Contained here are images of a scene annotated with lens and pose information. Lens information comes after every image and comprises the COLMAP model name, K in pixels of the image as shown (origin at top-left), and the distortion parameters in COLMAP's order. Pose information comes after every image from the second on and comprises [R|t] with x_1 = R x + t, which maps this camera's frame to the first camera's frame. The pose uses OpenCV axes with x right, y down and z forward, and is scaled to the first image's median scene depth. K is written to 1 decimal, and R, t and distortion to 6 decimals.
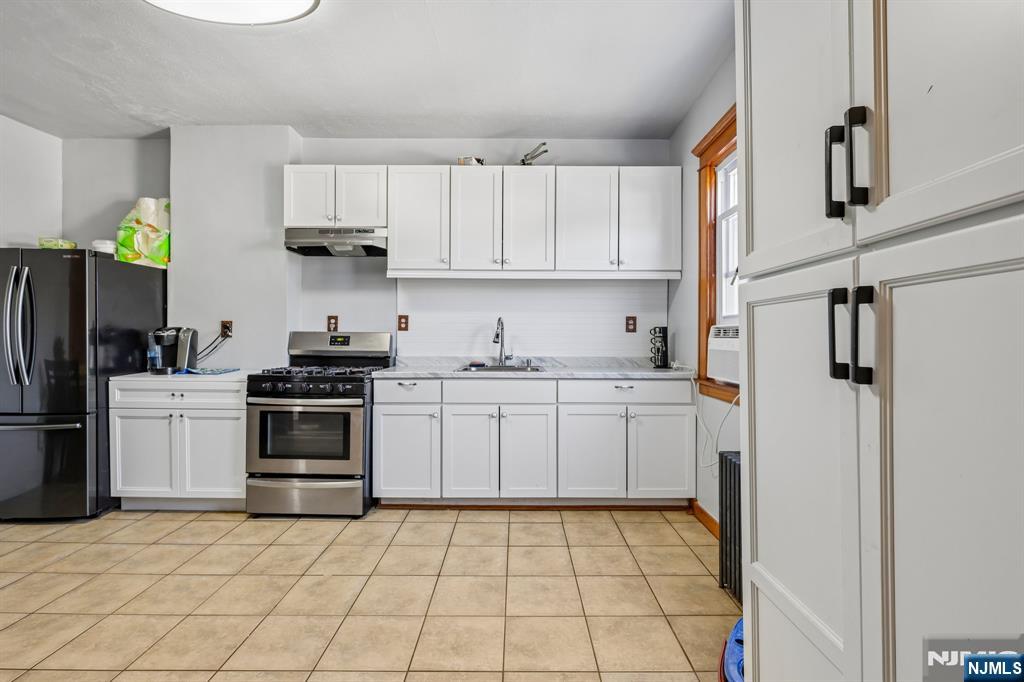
lens RADIAL K [[478.1, 0, 512.1], [0, 478.1, 338.5], [0, 0, 1]] dist [-0.001953, 0.000965]
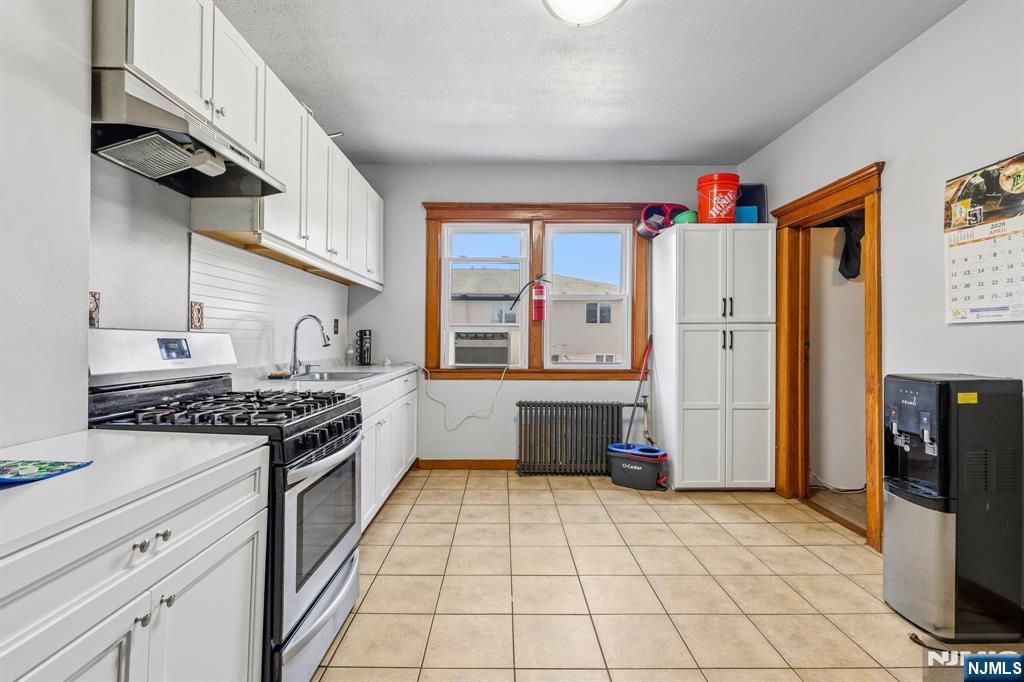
lens RADIAL K [[478.1, 0, 513.3], [0, 478.1, 337.7], [0, 0, 1]] dist [-0.001953, 0.000965]
pose [[-0.028184, -0.001443, 0.999602, -0.975312], [-0.002653, 0.999996, 0.001369, -0.008446], [-0.999599, -0.002614, -0.028187, 0.762914]]
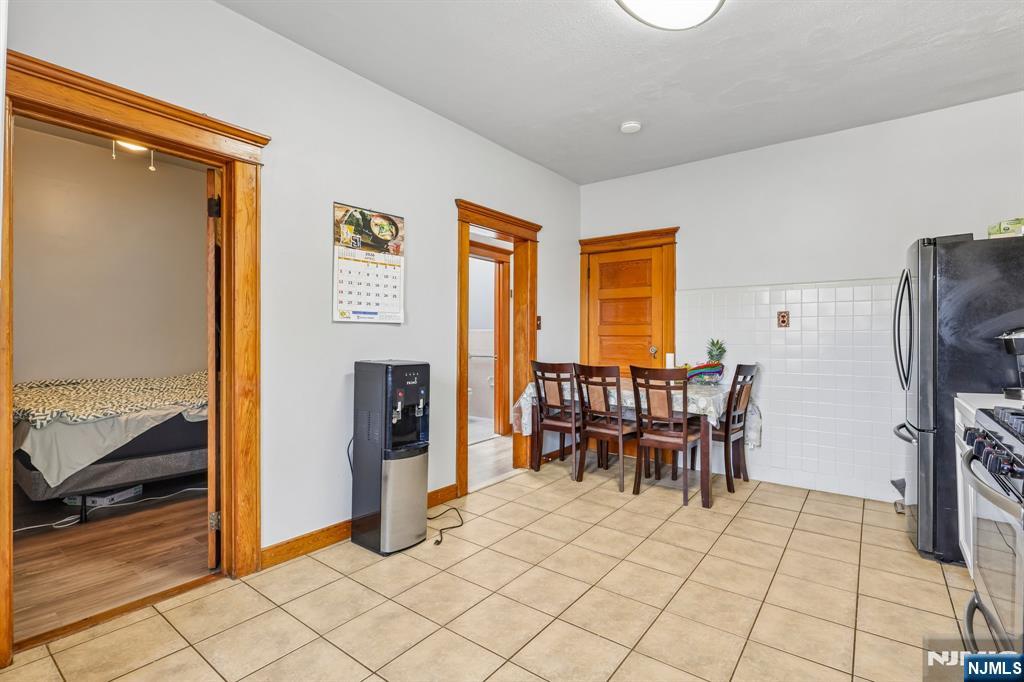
lens RADIAL K [[478.1, 0, 514.0], [0, 478.1, 336.6], [0, 0, 1]] dist [-0.001953, 0.000965]
pose [[-0.593539, -0.004108, -0.804795, 0.221418], [-0.008219, 0.999966, 0.000957, -0.005985], [0.804763, 0.007183, -0.593552, 0.863316]]
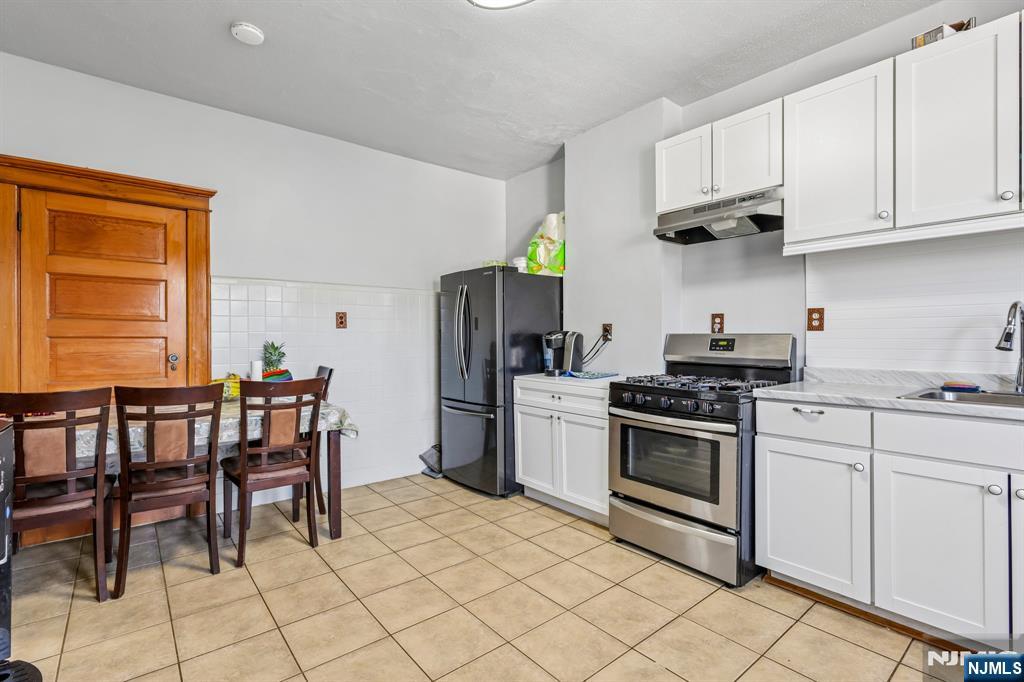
lens RADIAL K [[478.1, 0, 513.0], [0, 478.1, 338.9], [0, 0, 1]] dist [-0.001953, 0.000965]
pose [[0.641392, -0.004684, -0.767199, 0.025804], [0.001604, 0.999987, -0.004764, -0.001837], [0.767212, 0.001825, 0.641391, 0.264349]]
